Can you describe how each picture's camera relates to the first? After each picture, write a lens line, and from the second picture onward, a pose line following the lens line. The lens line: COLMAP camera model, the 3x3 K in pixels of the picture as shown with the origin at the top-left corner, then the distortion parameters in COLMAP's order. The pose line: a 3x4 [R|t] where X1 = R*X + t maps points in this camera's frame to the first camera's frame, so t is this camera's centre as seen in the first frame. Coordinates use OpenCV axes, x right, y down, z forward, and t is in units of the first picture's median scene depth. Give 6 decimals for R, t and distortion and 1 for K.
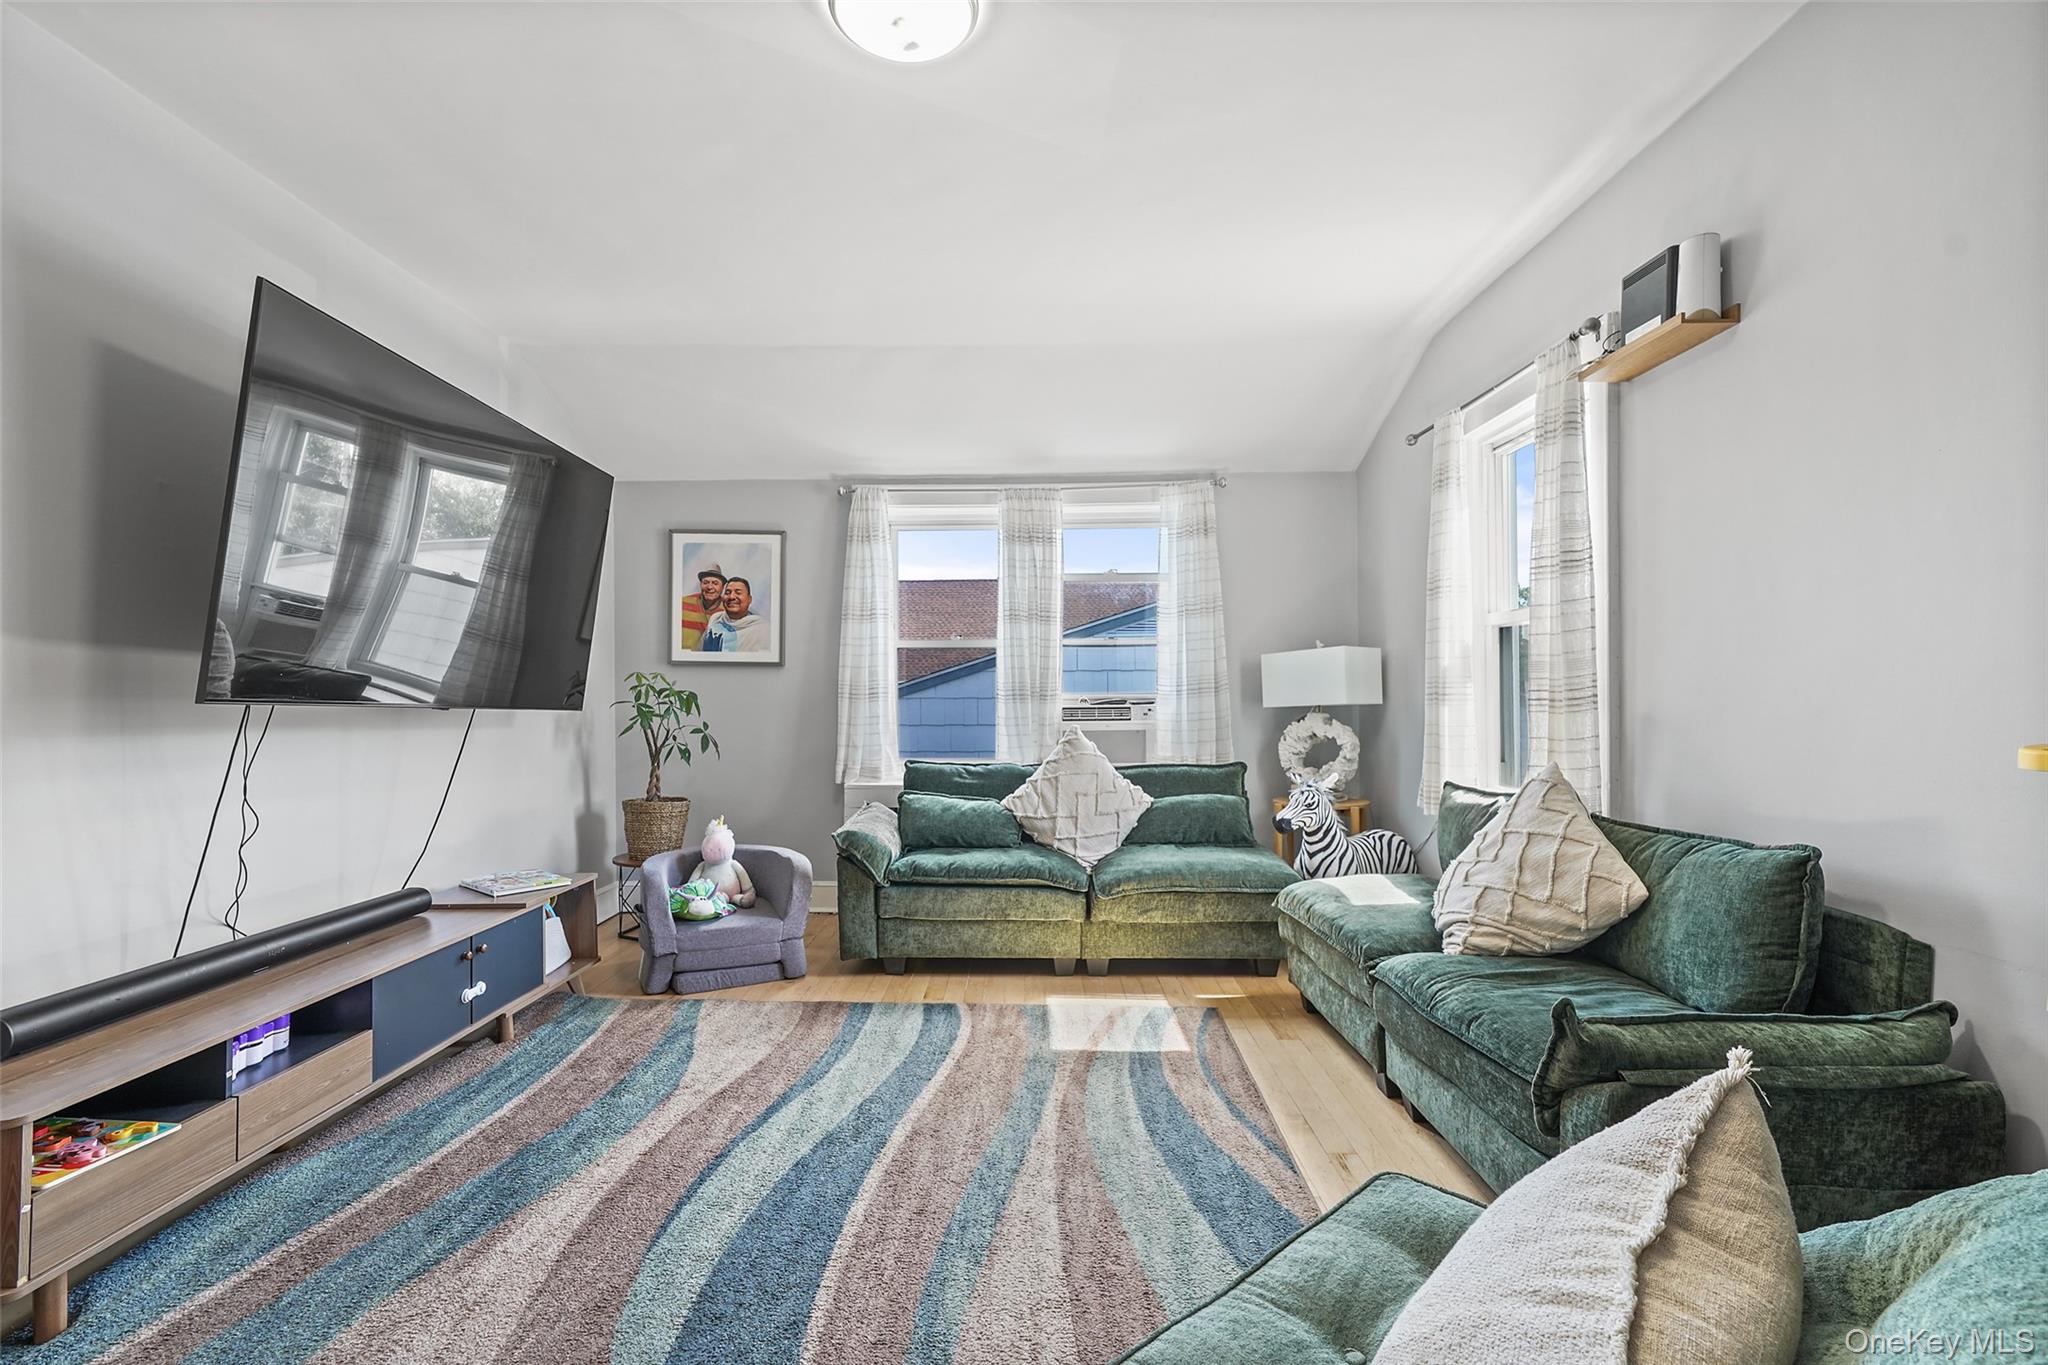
lens RADIAL K [[915.3, 0, 1018.8], [0, 915.3, 699.1], [0, 0, 1]] dist [0.003406, 0.001164]
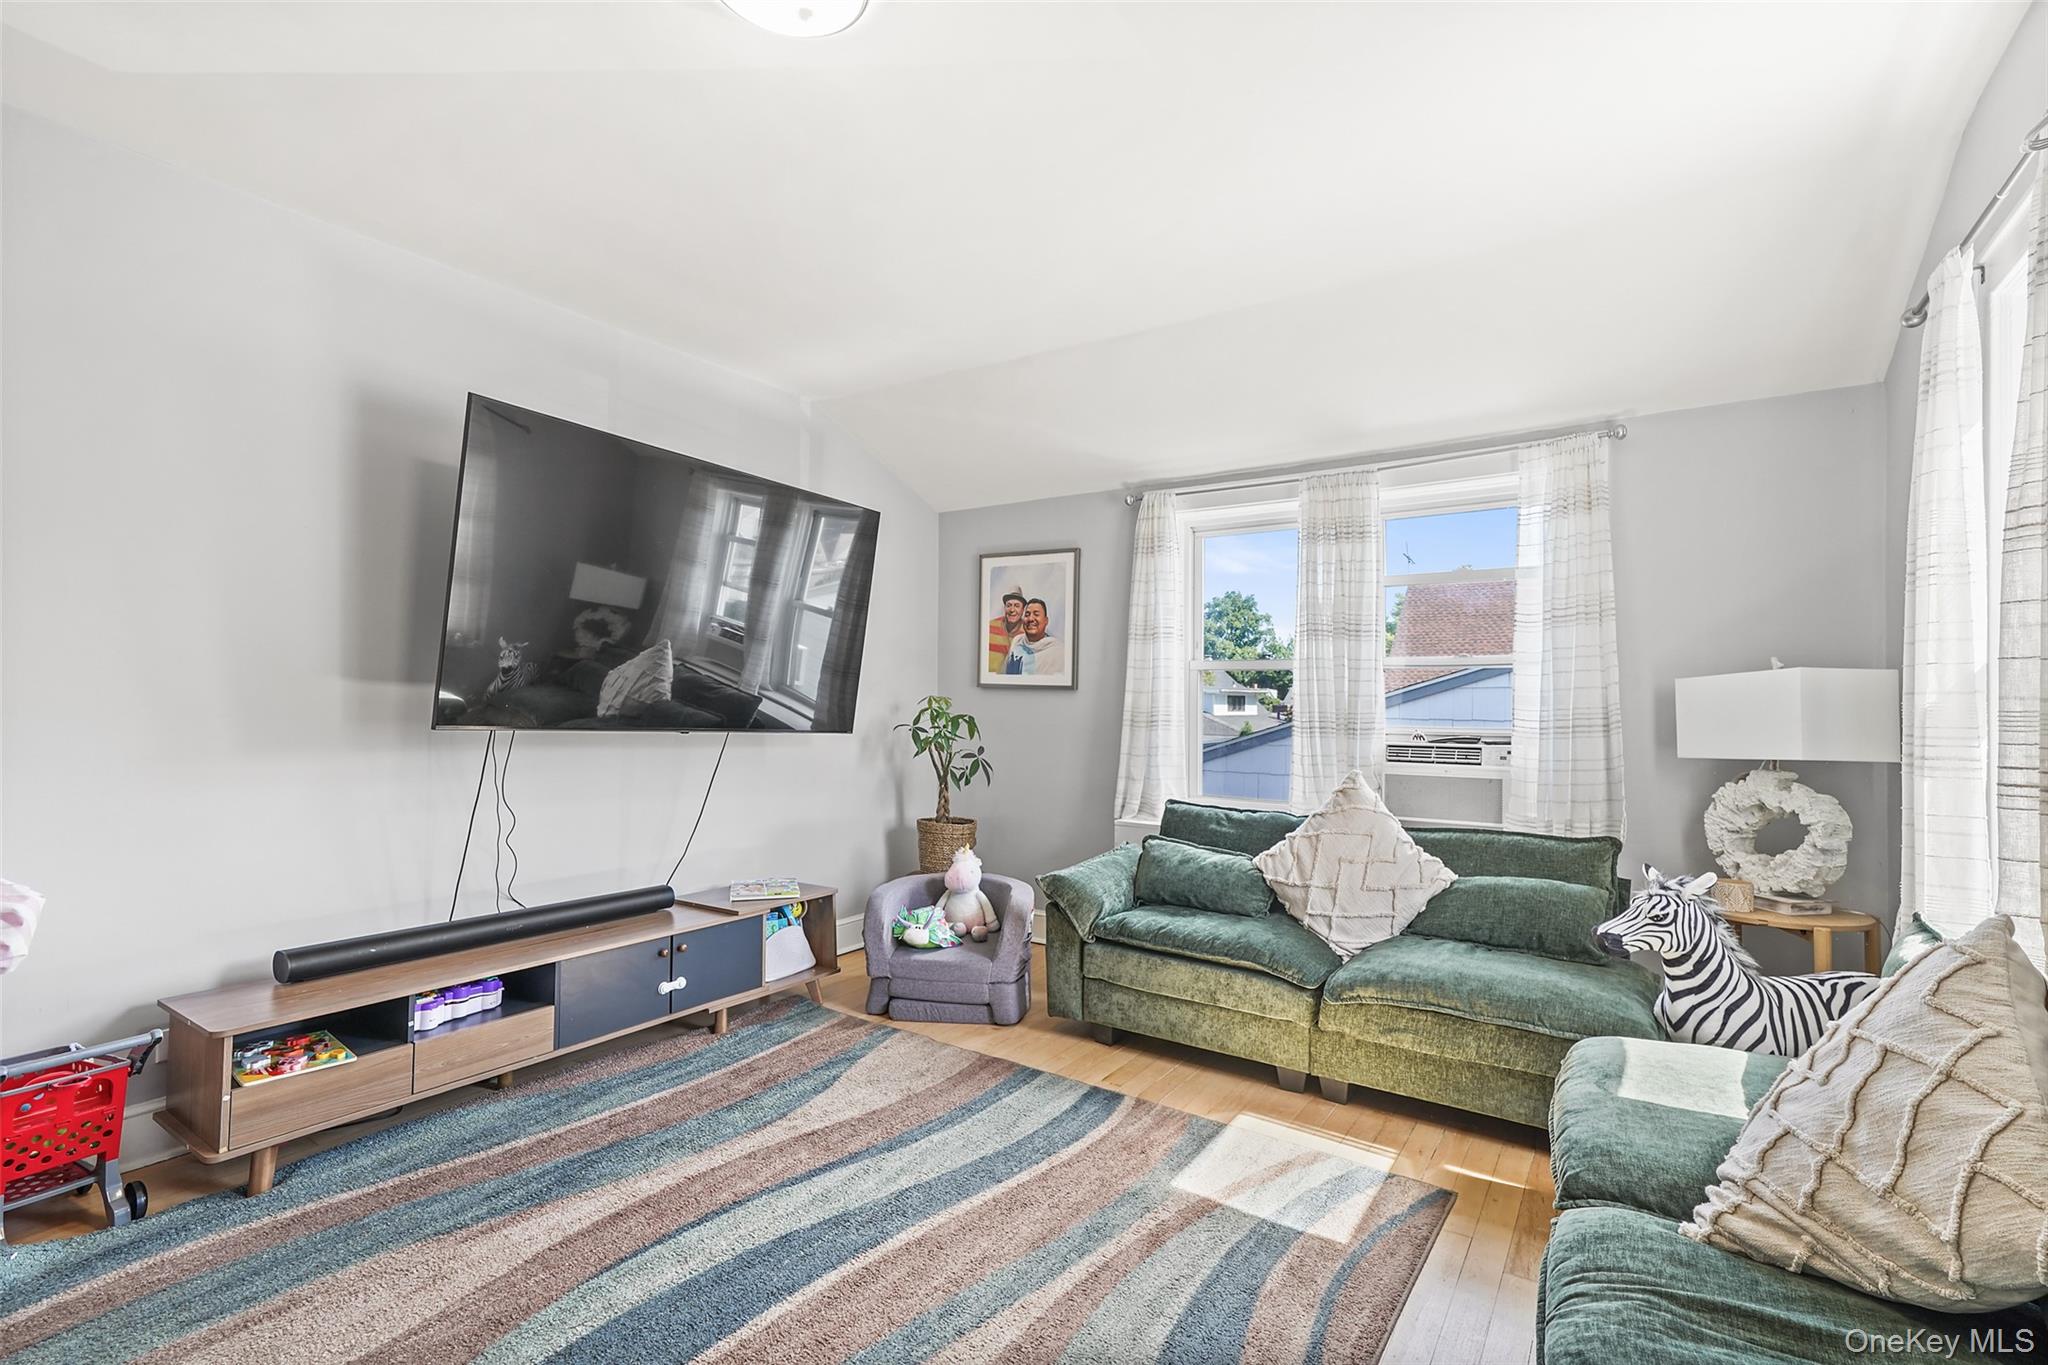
lens RADIAL K [[942.0, 0, 1019.3], [0, 942.0, 691.6], [0, 0, 1]] dist [0.001455, 0.005633]
pose [[0.838366, 0.008689, -0.545038, 0.295141], [-0.018591, 0.999747, -0.012659, -0.026459], [0.544790, 0.020746, 0.838316, 0.189350]]
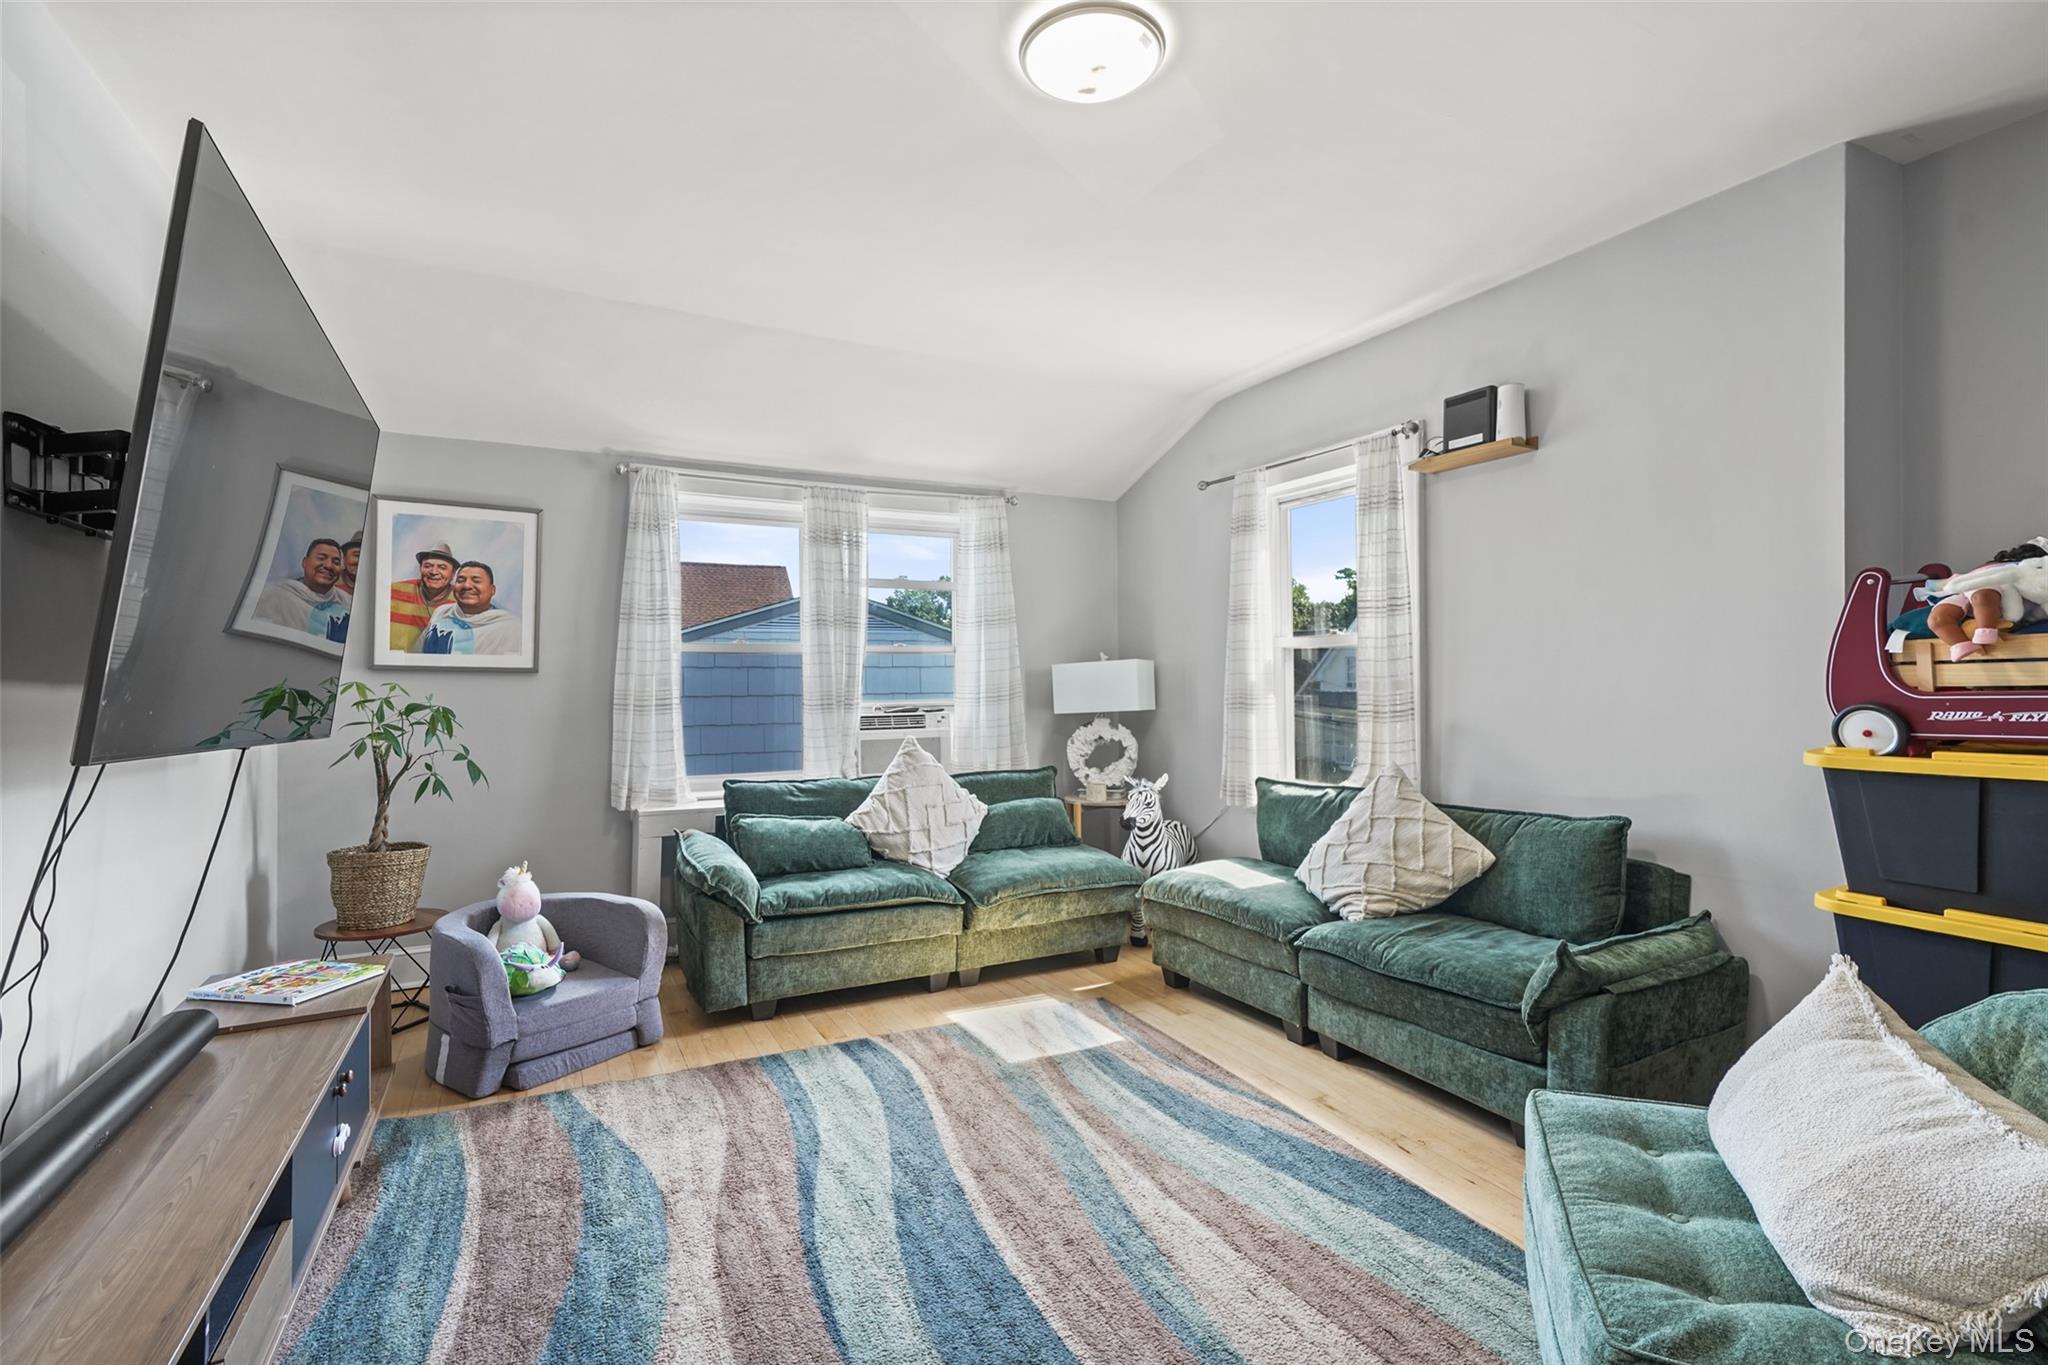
lens RADIAL K [[929.2, 0, 1024.0], [0, 929.2, 682.5], [0, 0, 1]] dist [0.000545, 0.000277]
pose [[0.877982, -0.000958, 0.478692, -0.354585], [0.004257, 0.999974, -0.005806, -0.026172], [-0.478674, 0.007135, 0.877964, 0.070223]]
